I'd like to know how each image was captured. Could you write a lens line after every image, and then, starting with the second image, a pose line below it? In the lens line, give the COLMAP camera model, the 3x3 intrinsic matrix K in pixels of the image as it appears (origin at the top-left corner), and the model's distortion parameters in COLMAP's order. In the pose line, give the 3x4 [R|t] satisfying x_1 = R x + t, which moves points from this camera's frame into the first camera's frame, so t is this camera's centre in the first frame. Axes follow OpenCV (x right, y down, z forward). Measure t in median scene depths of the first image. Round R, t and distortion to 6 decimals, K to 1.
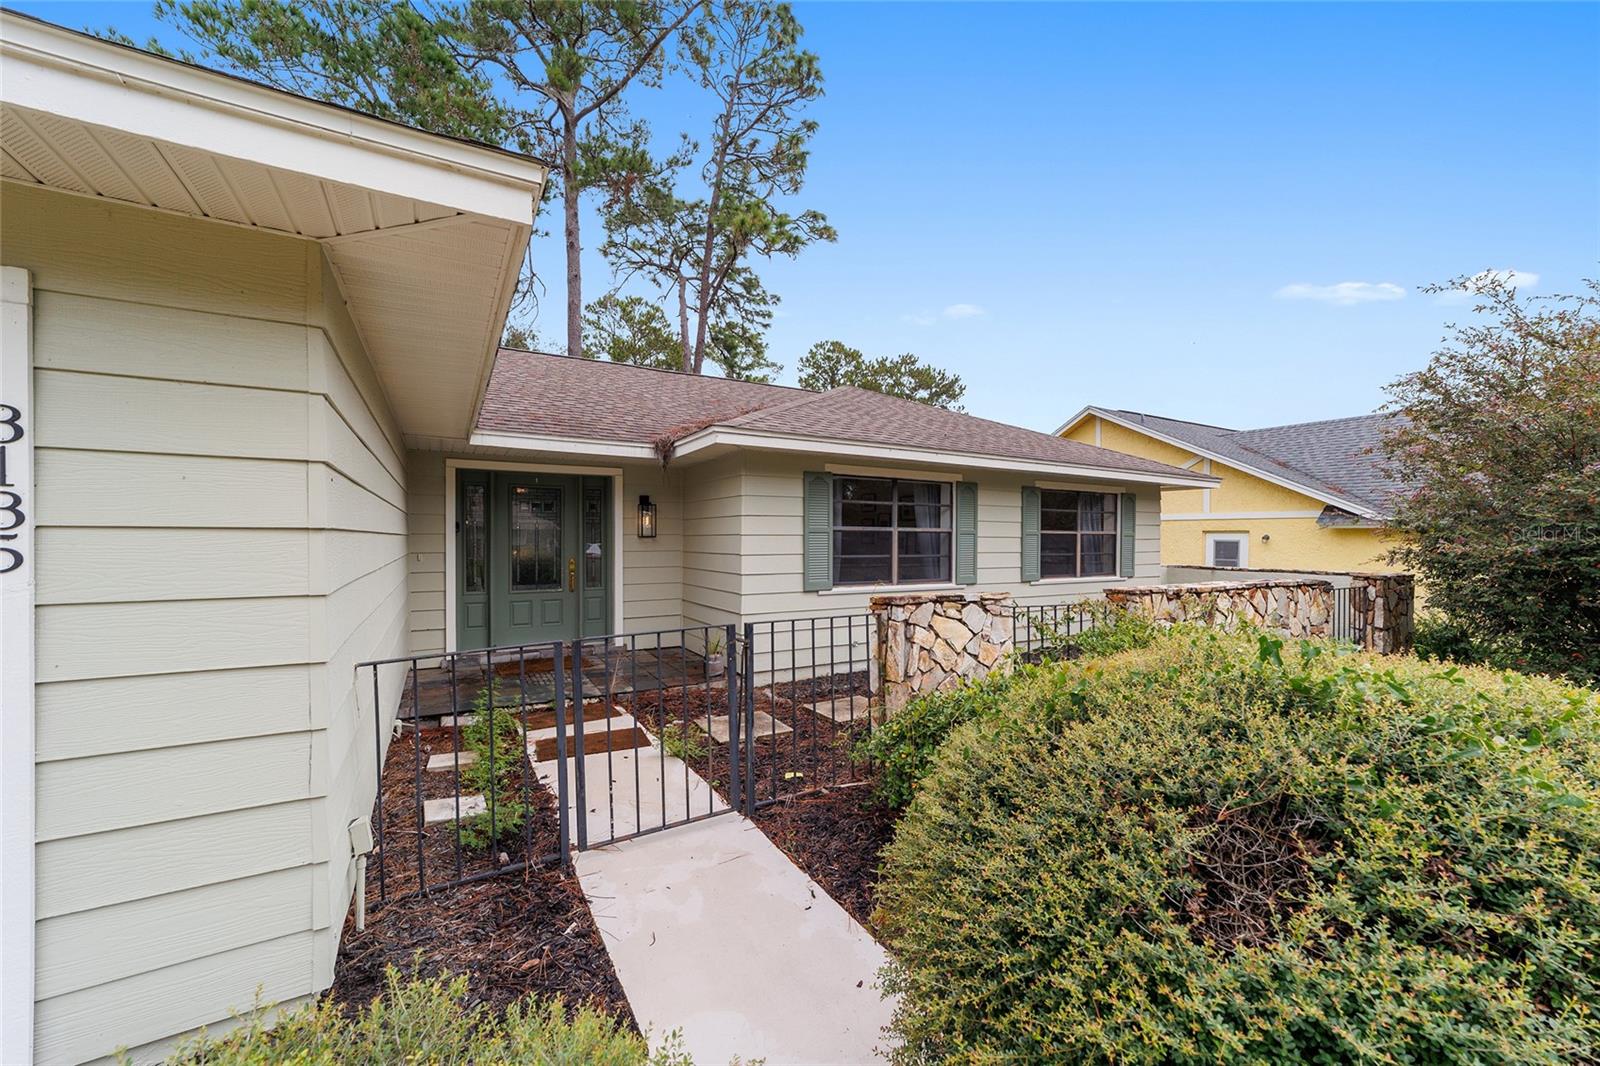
lens RADIAL K [[610.7, 0, 801.6], [0, 610.7, 537.6], [0, 0, 1]] dist [-0.009965, 0.003786]
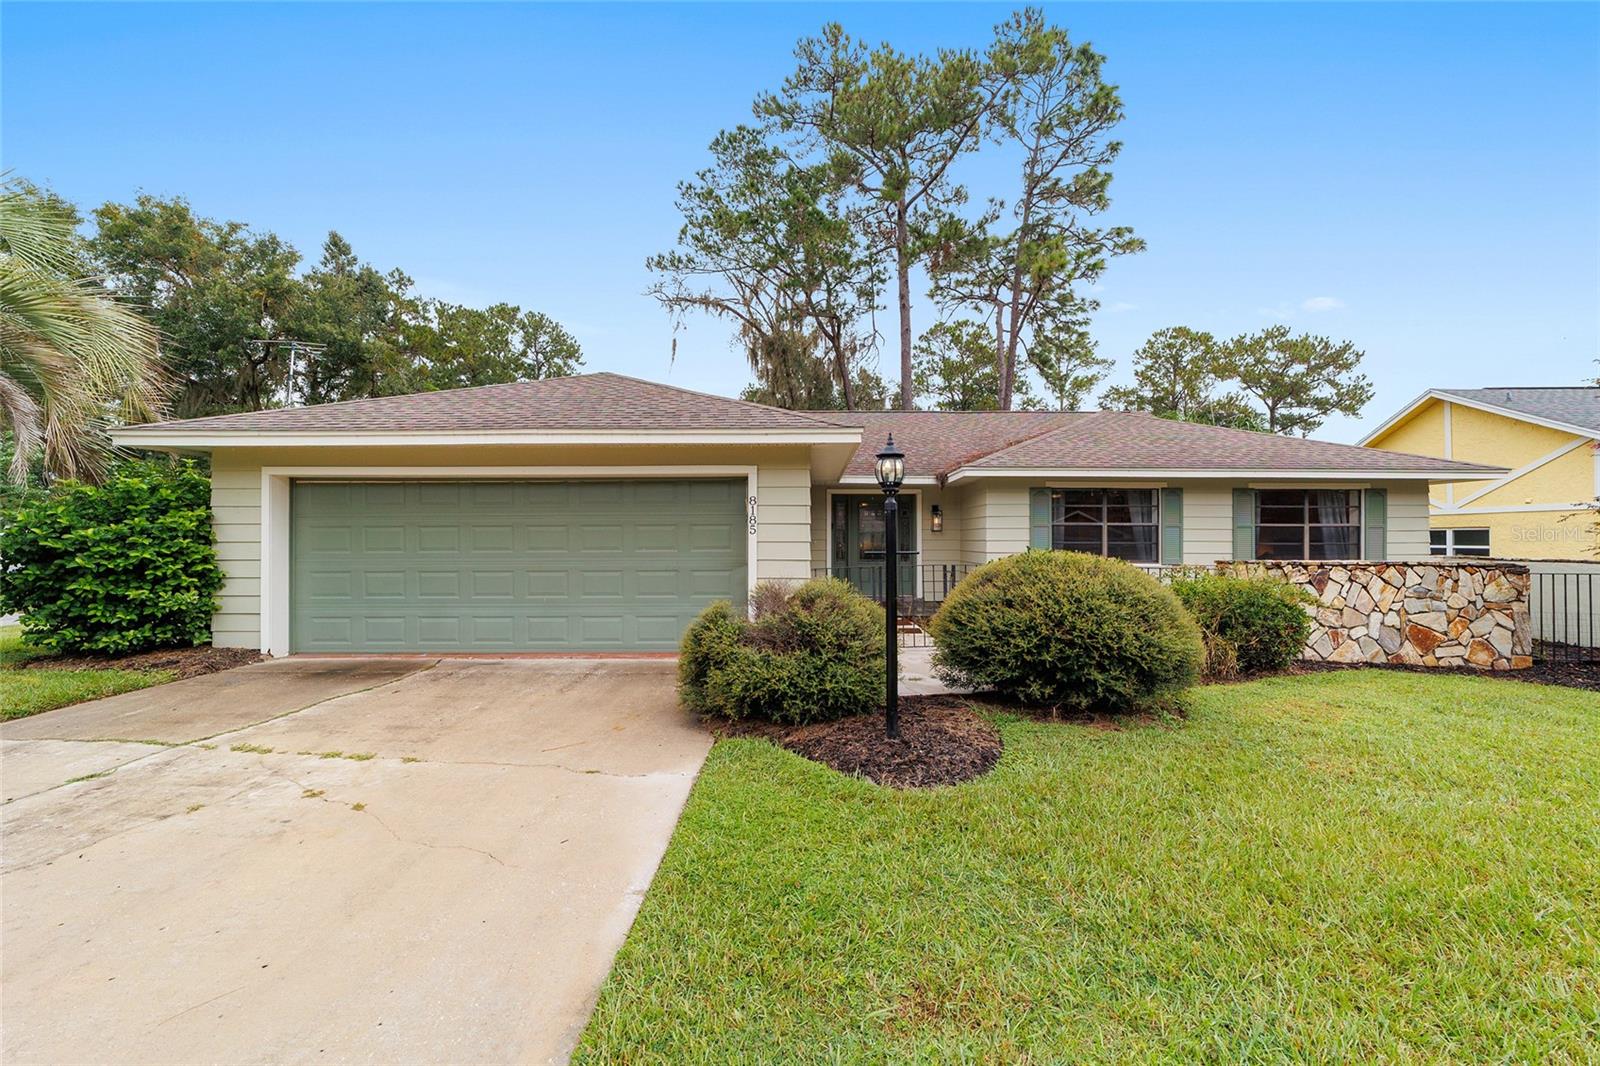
lens RADIAL K [[610.7, 0, 800.0], [0, 610.7, 534.5], [0, 0, 1]] dist [-0.009965, 0.003786]
pose [[0.854557, -0.006573, -0.519315, 0.067271], [0.001329, 0.999944, -0.010469, 0.005751], [0.519355, 0.008256, 0.854518, -0.137064]]
